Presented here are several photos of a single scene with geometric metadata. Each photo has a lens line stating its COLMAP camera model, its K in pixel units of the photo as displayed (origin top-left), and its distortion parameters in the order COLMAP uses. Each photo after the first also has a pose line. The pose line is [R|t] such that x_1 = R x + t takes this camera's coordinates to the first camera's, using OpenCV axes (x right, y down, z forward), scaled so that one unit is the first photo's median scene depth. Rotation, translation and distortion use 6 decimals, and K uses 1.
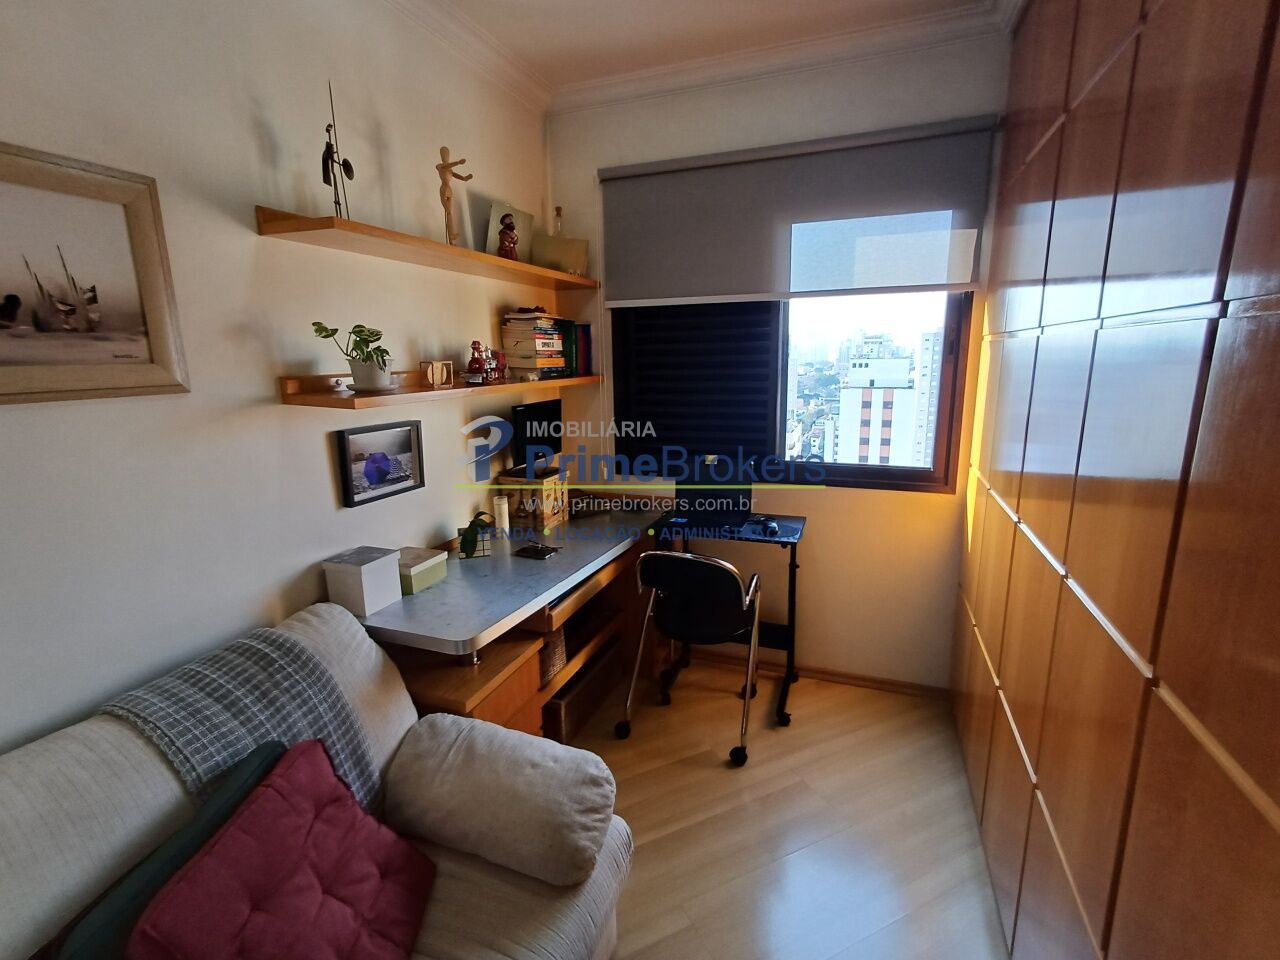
lens RADIAL K [[587.6, 0, 638.5], [0, 587.6, 476.0], [0, 0, 1]] dist [0.001392, -0.000745]
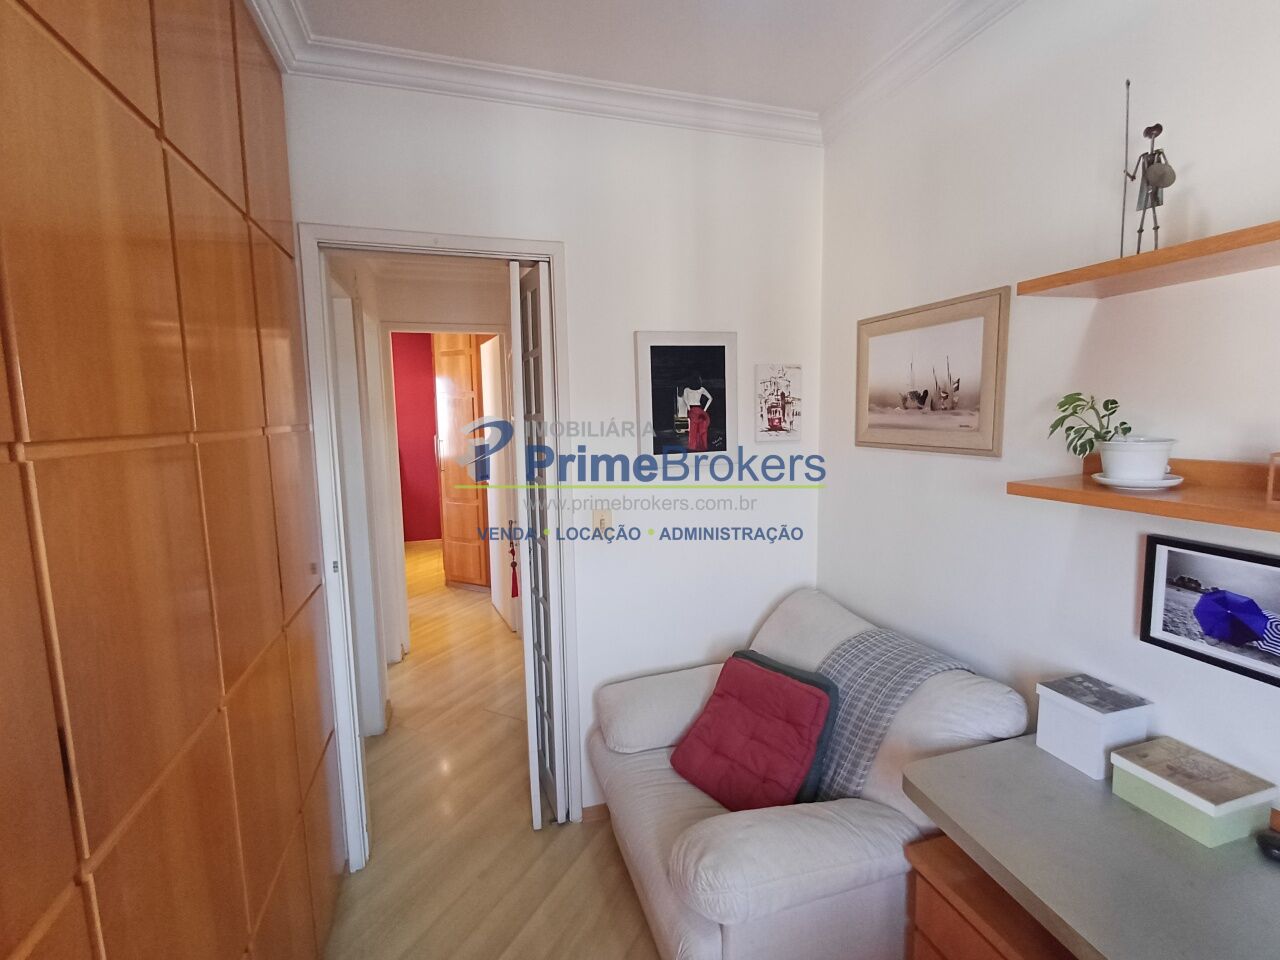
lens RADIAL K [[587.6, 0, 638.5], [0, 587.6, 476.0], [0, 0, 1]] dist [0.001392, -0.000745]
pose [[-0.792581, 0.094658, -0.602375, 0.601609], [-0.095500, 0.956416, 0.275949, -0.406190], [0.602242, 0.276239, -0.748997, 1.630690]]
